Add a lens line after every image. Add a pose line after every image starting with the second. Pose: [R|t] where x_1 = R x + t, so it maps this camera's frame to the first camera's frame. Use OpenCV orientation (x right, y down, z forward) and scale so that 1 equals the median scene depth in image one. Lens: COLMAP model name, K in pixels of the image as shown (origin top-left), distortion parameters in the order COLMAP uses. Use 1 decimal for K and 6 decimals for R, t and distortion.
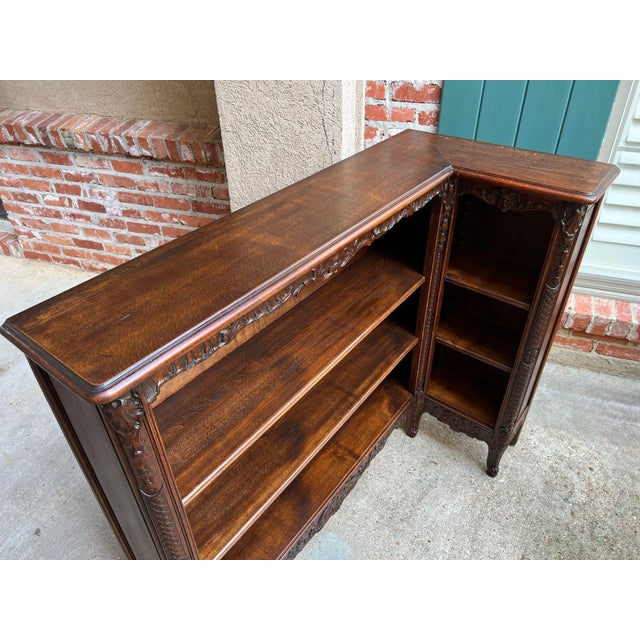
lens RADIAL K [[484.0, 0, 317.0], [0, 484.0, 321.4], [0, 0, 1]] dist [0.045666, -0.054803]
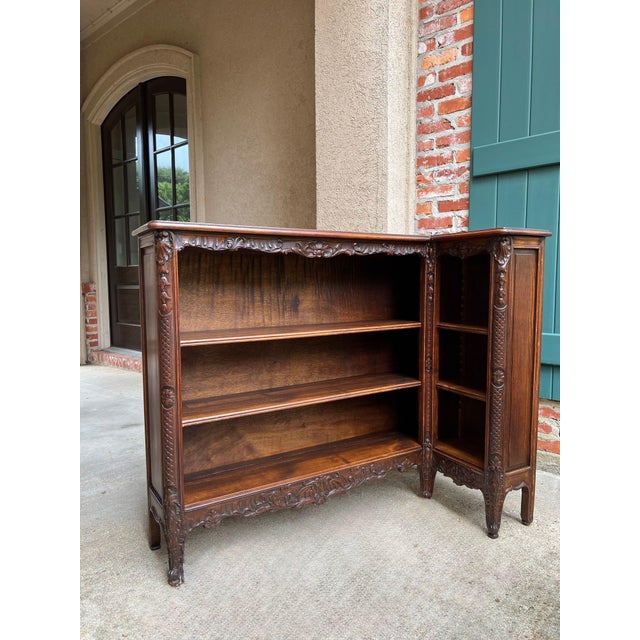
lens RADIAL K [[478.1, 0, 323.2], [0, 478.1, 322.8], [0, 0, 1]] dist [0.059148, -0.063736]
pose [[0.934945, 0.051212, -0.351078, 0.394990], [-0.223938, 0.852694, -0.471979, 0.527443], [0.275192, 0.519894, 0.808690, -0.103350]]
